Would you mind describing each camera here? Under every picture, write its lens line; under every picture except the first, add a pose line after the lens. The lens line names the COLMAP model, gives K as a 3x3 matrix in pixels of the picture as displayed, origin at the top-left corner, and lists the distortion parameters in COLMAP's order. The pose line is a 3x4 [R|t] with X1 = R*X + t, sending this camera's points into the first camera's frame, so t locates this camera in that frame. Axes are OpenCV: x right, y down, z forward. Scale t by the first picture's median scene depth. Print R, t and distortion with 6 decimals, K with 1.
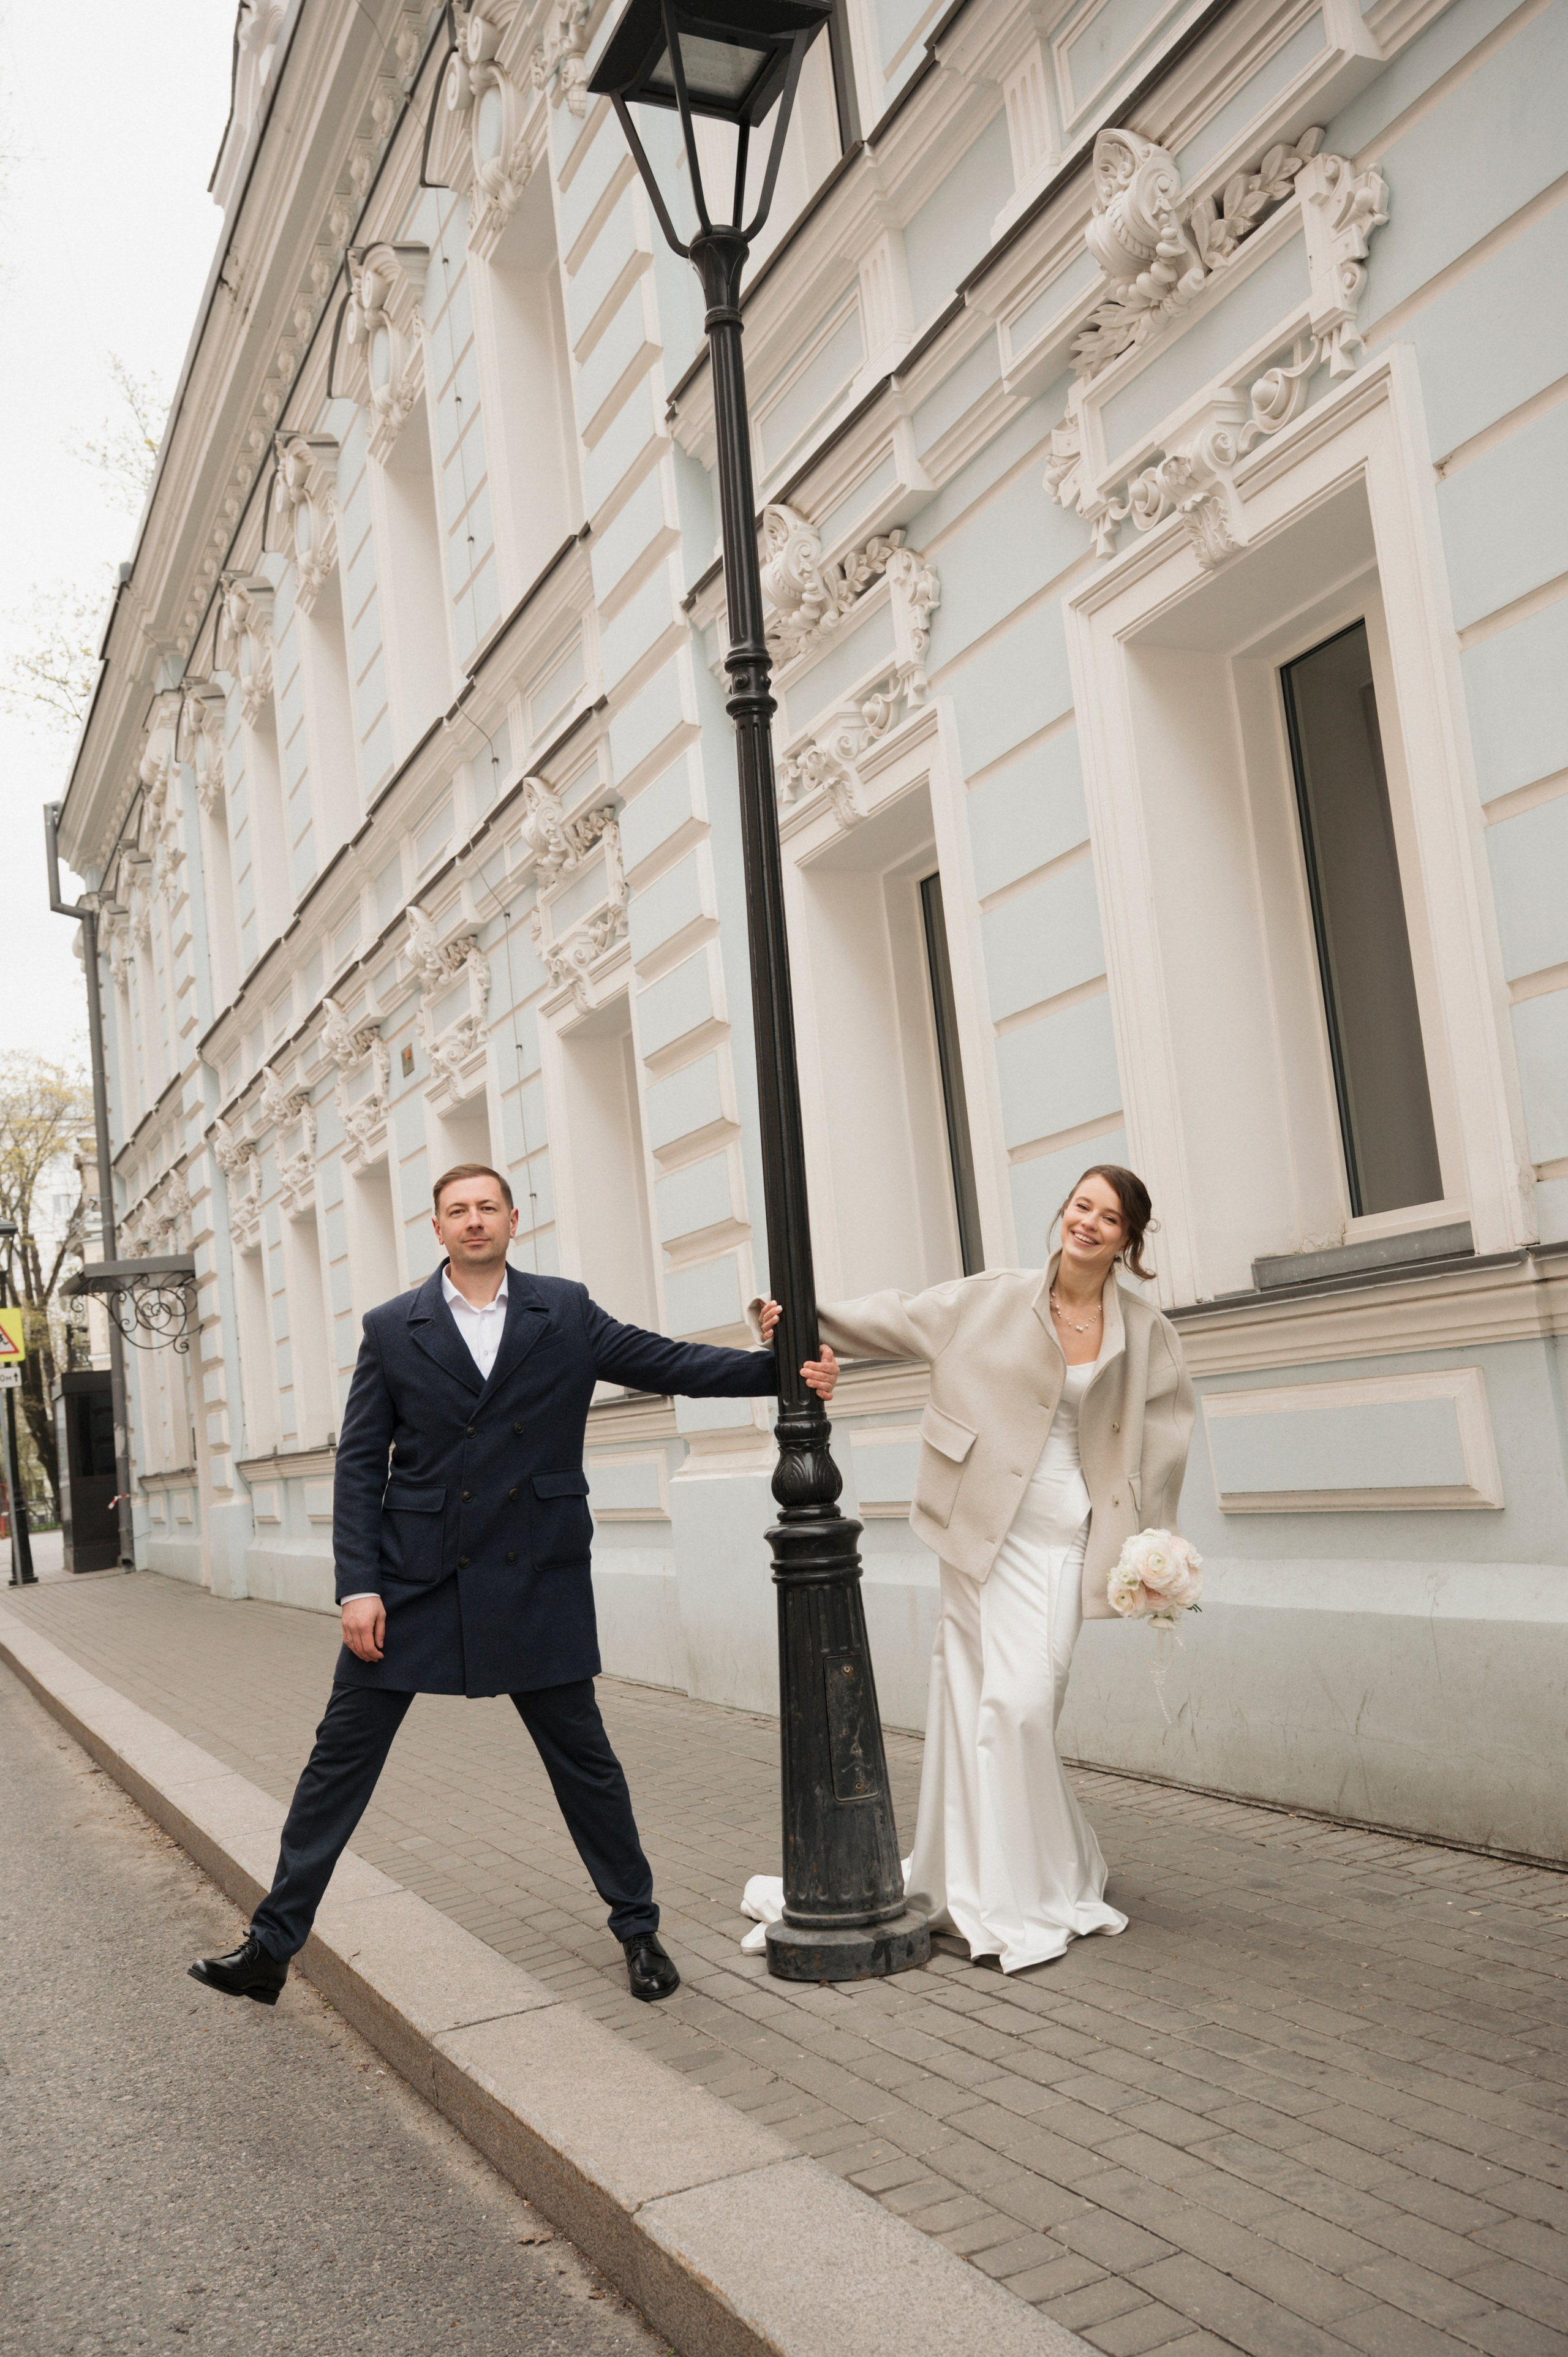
lens RADIAL K [[2157.4, 0, 795.3], [0, 2157.4, 1193.4], [0, 0, 1]] dist [0.005224, -0.004864]
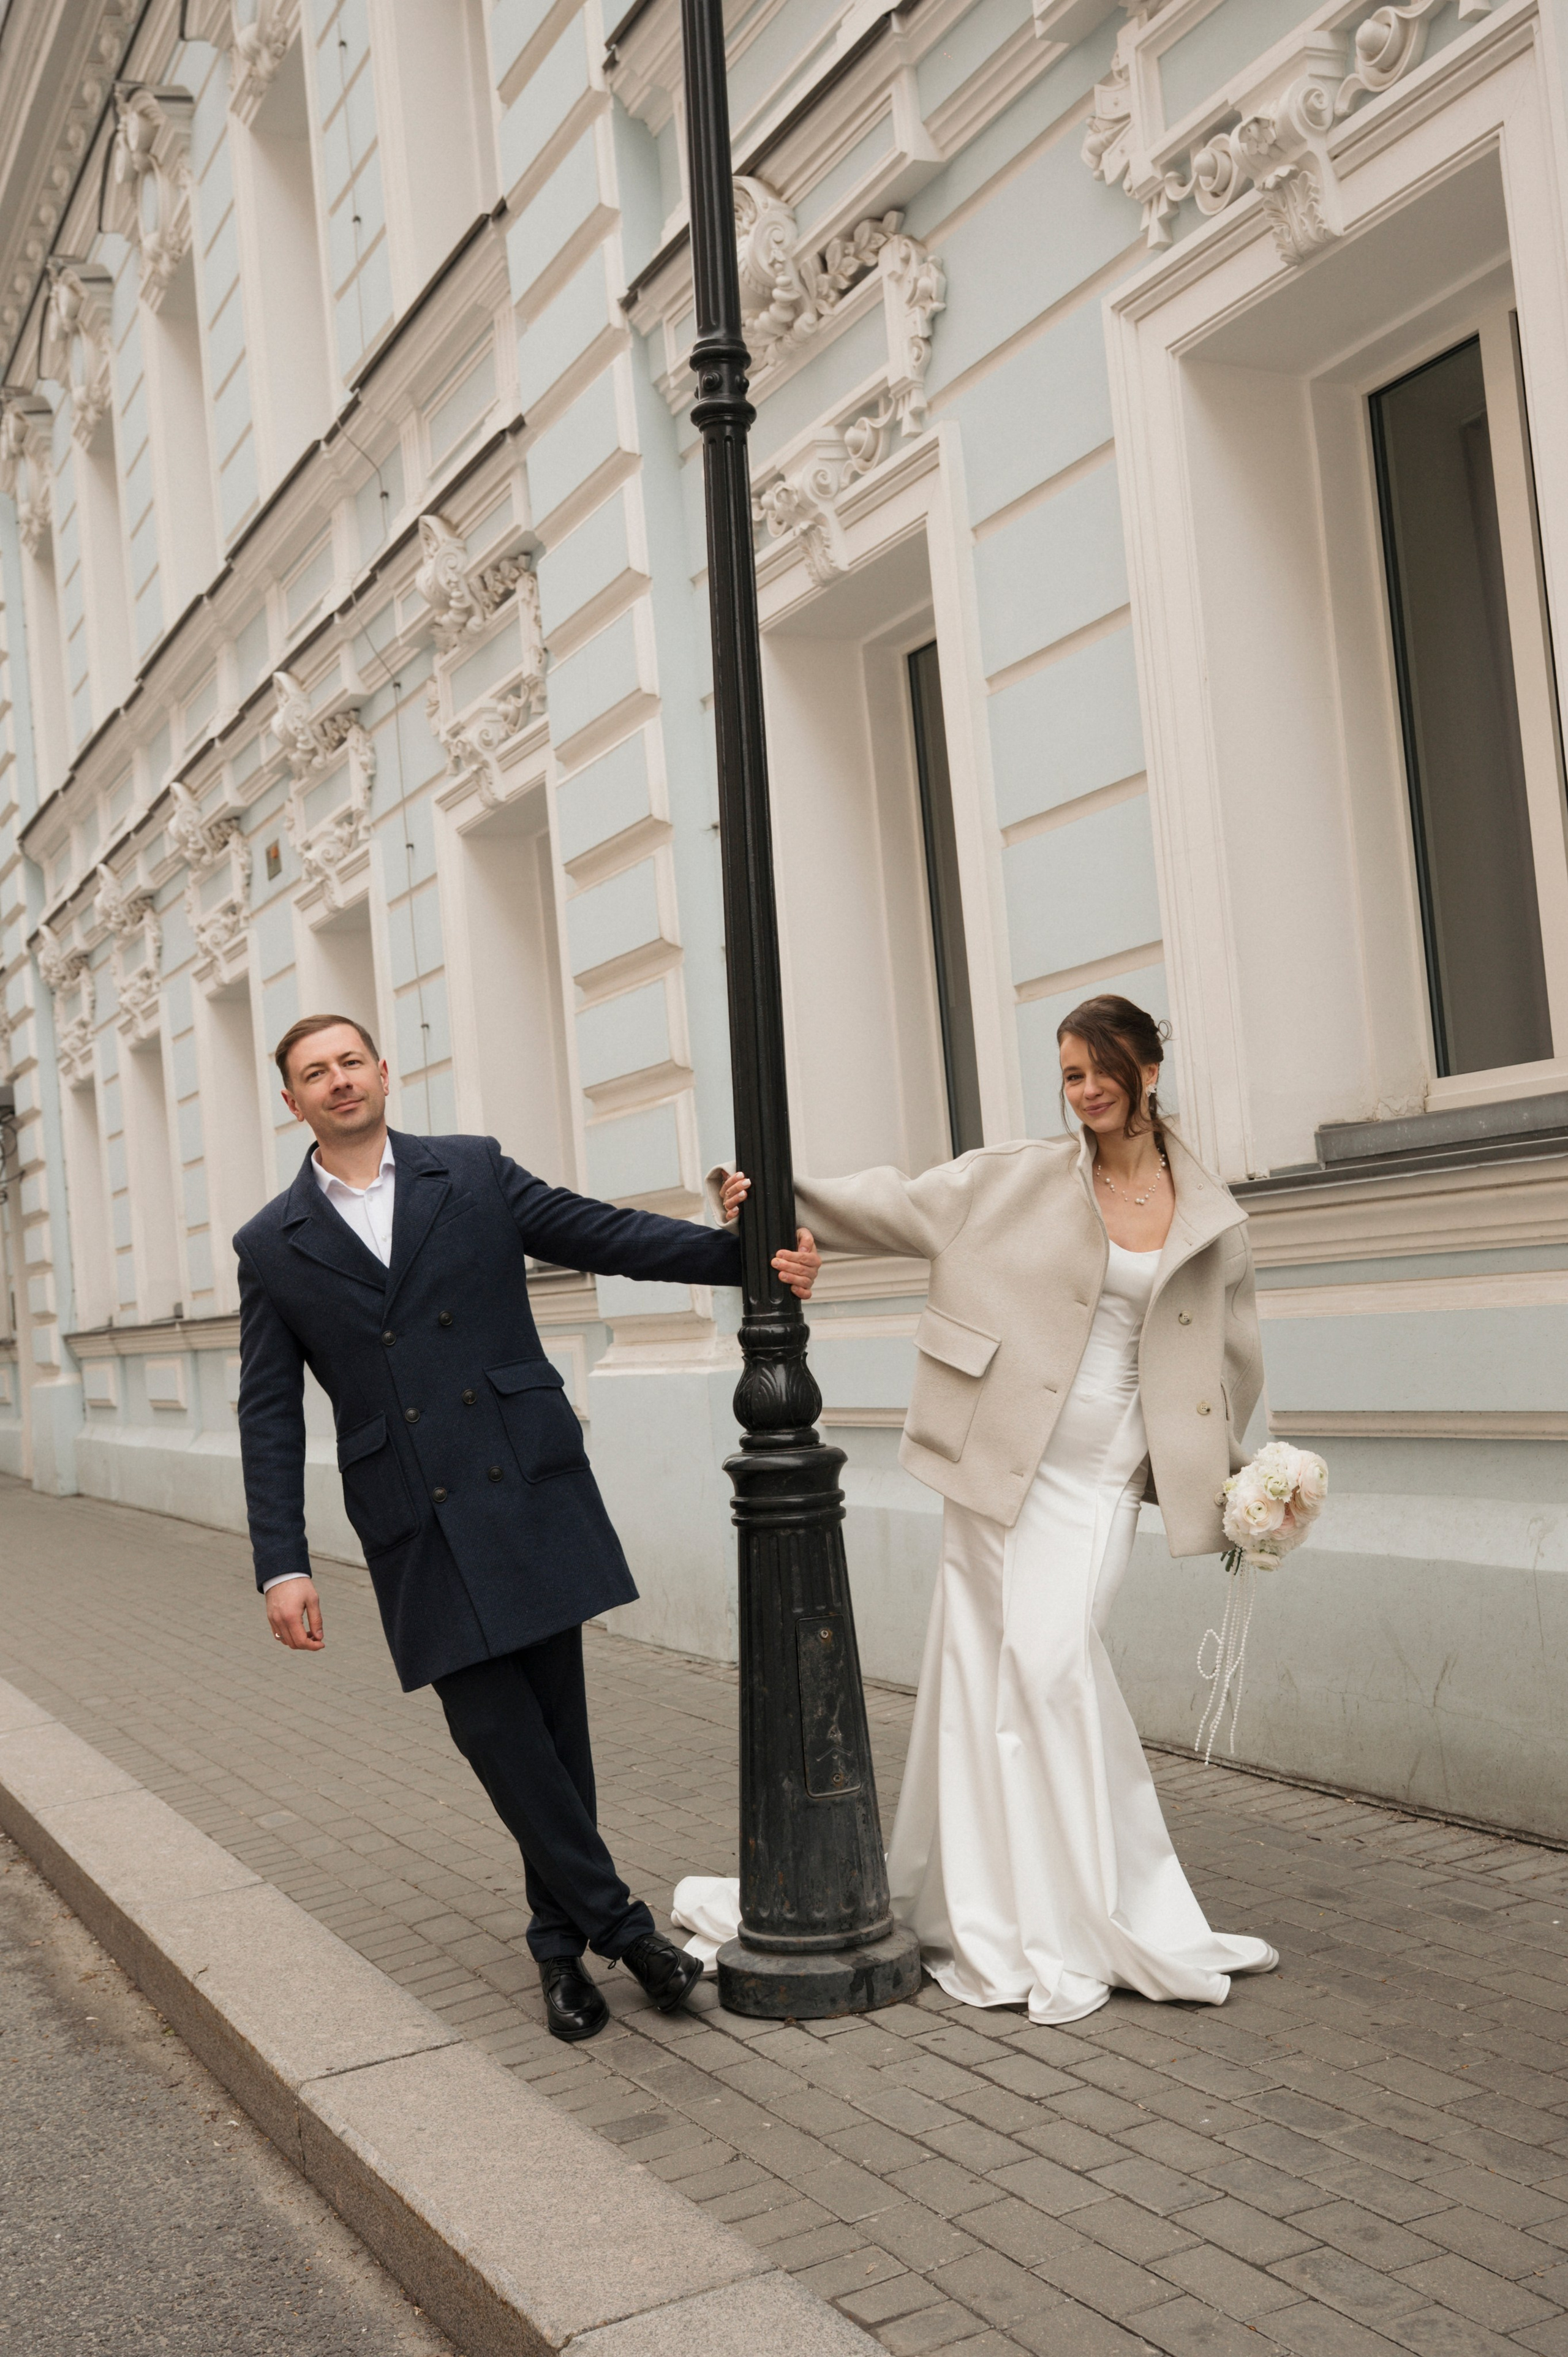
lens RADIAL K [[2486.1, 0, 855.3], [0, 2486.1, 1159.3], [0, 0, 1]] dist [0.002792, 0.000846]
pose [[0.998424, 0.016664, 0.053583, -0.010317], [-0.019491, 0.998421, 0.052685, -0.002639], [-0.052620, -0.053646, 0.997173, 0.053040]]
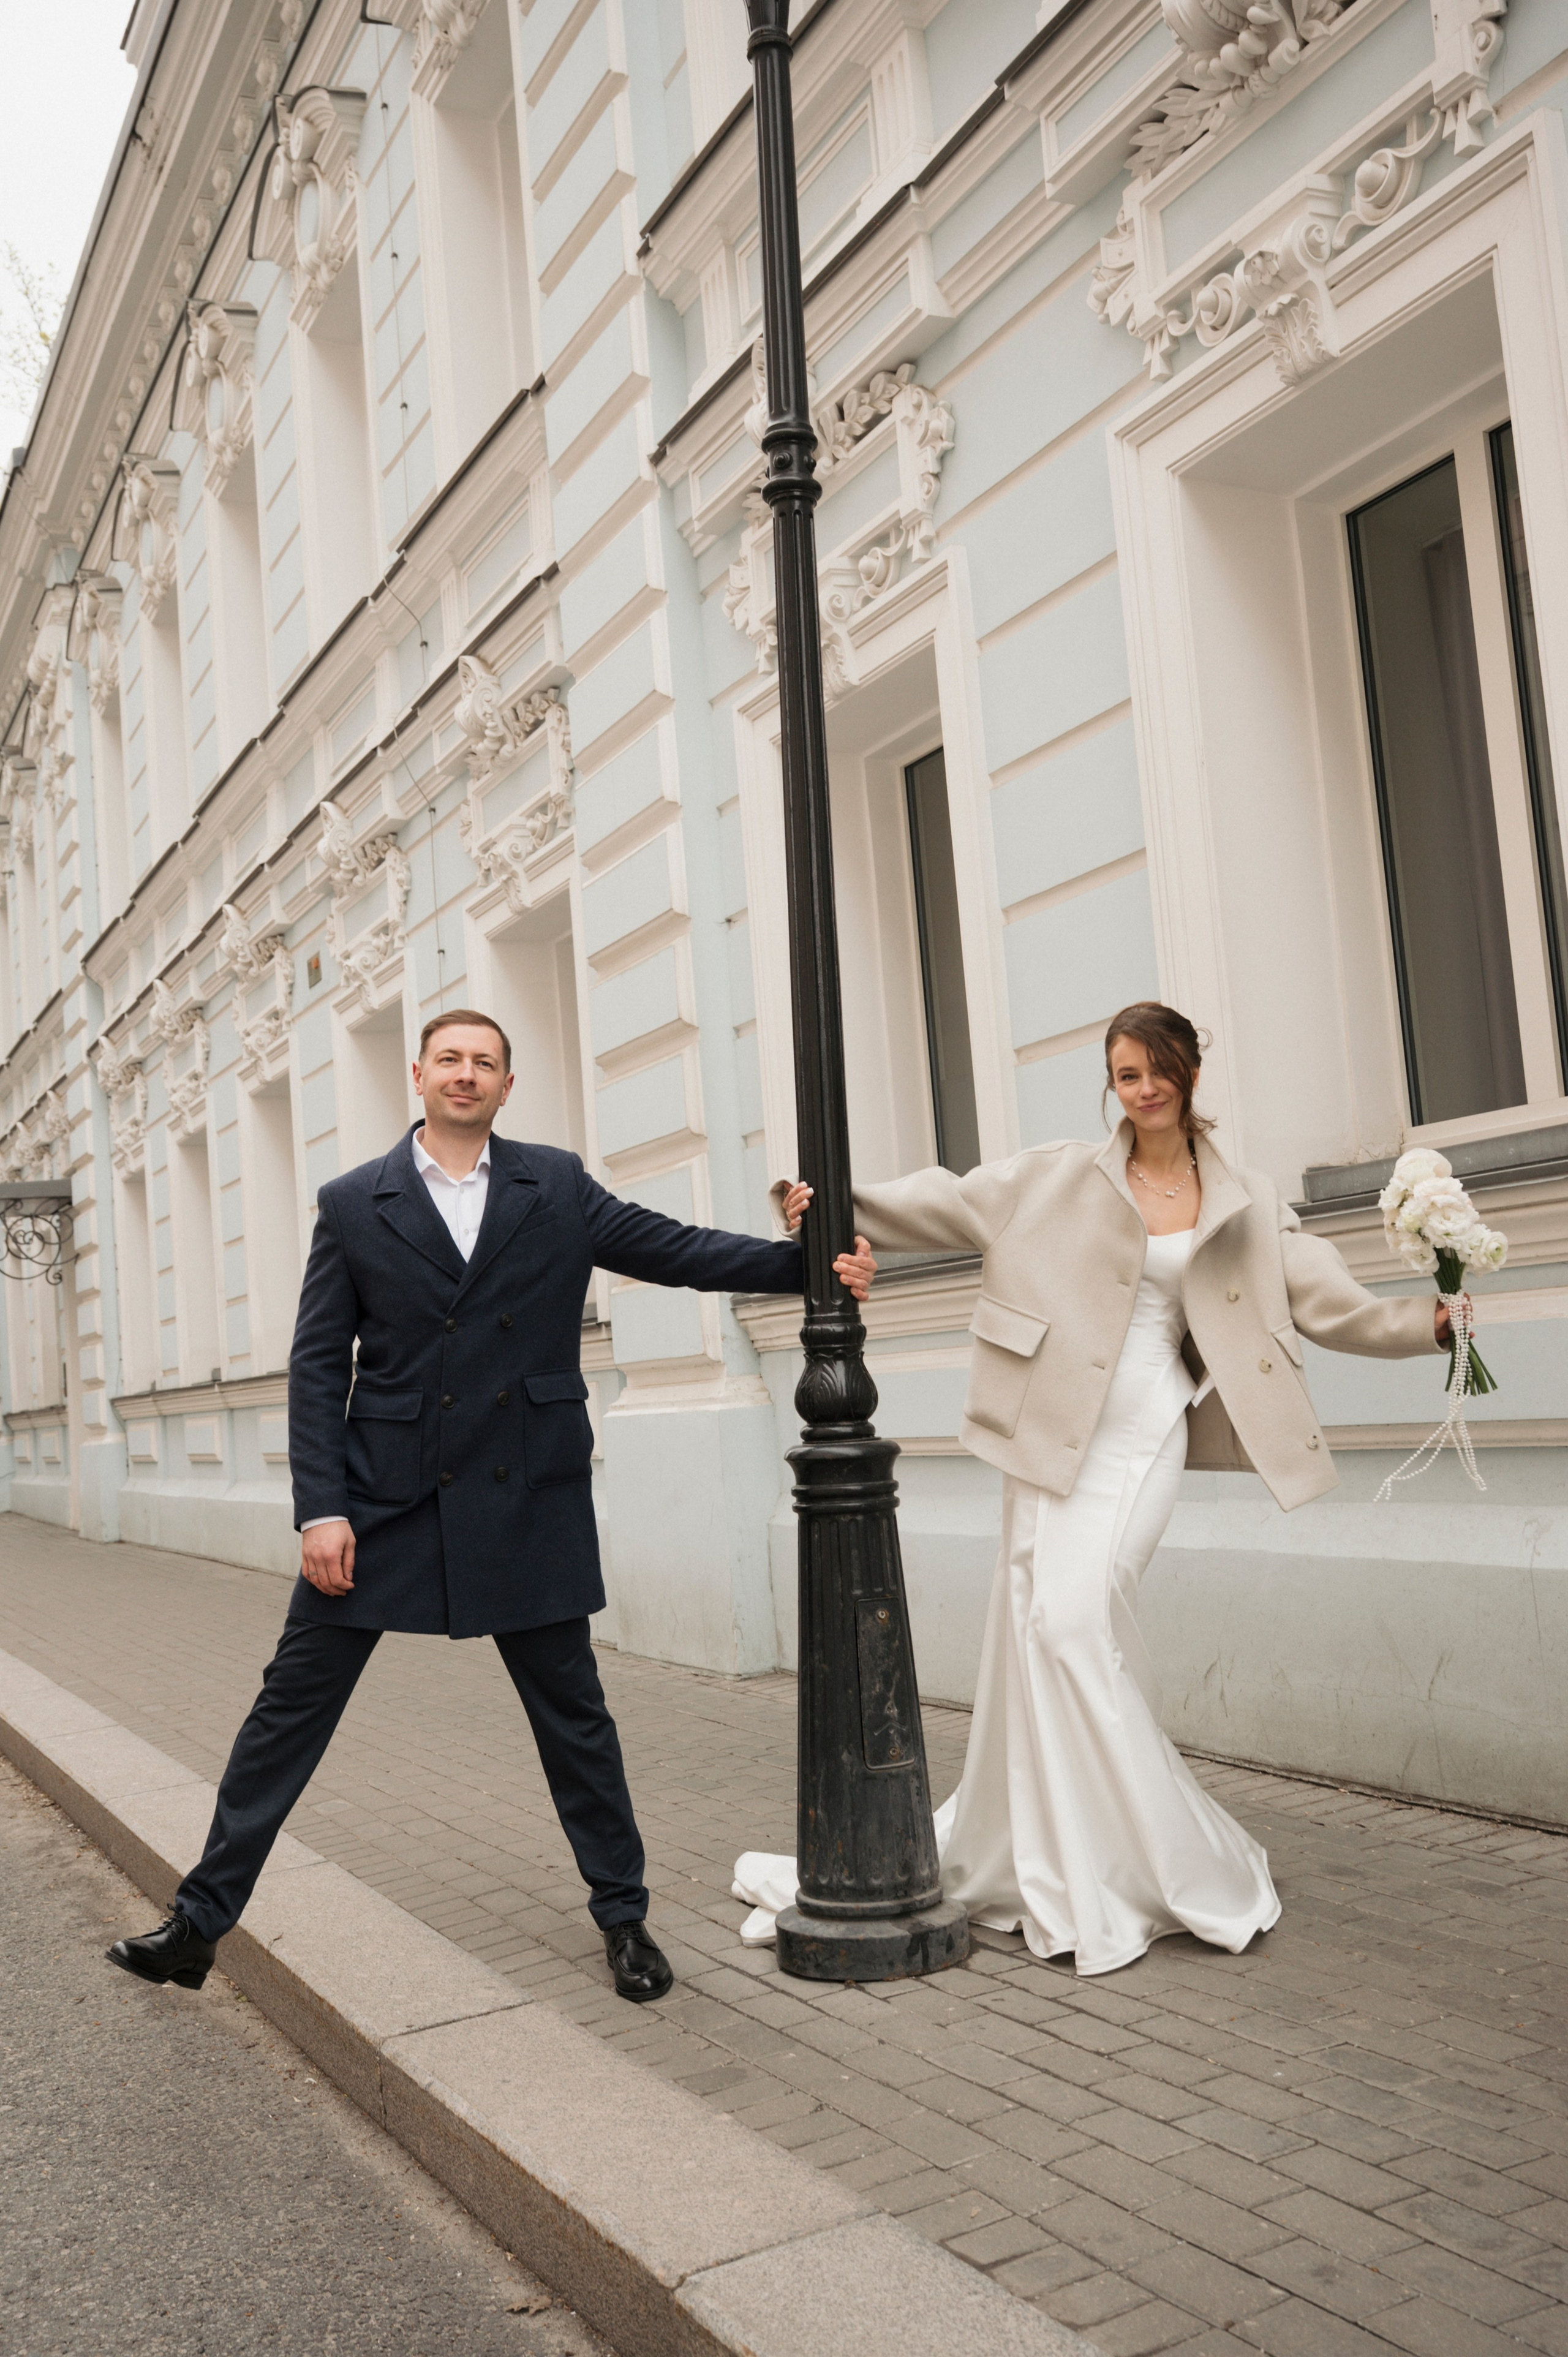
lens RADIAL K [[2159.9, 0, 794.6], [0, 2159.9, 1166.0], [0, 0, 1]] dist [0.002751, -0.003049]
pose [[0.998057, 0.029151, 0.055076, -0.037664], [-0.029438, 0.999557, 0.004404, 0.024621], [-0.054923, -0.006016, 0.998472, 0.091489]]
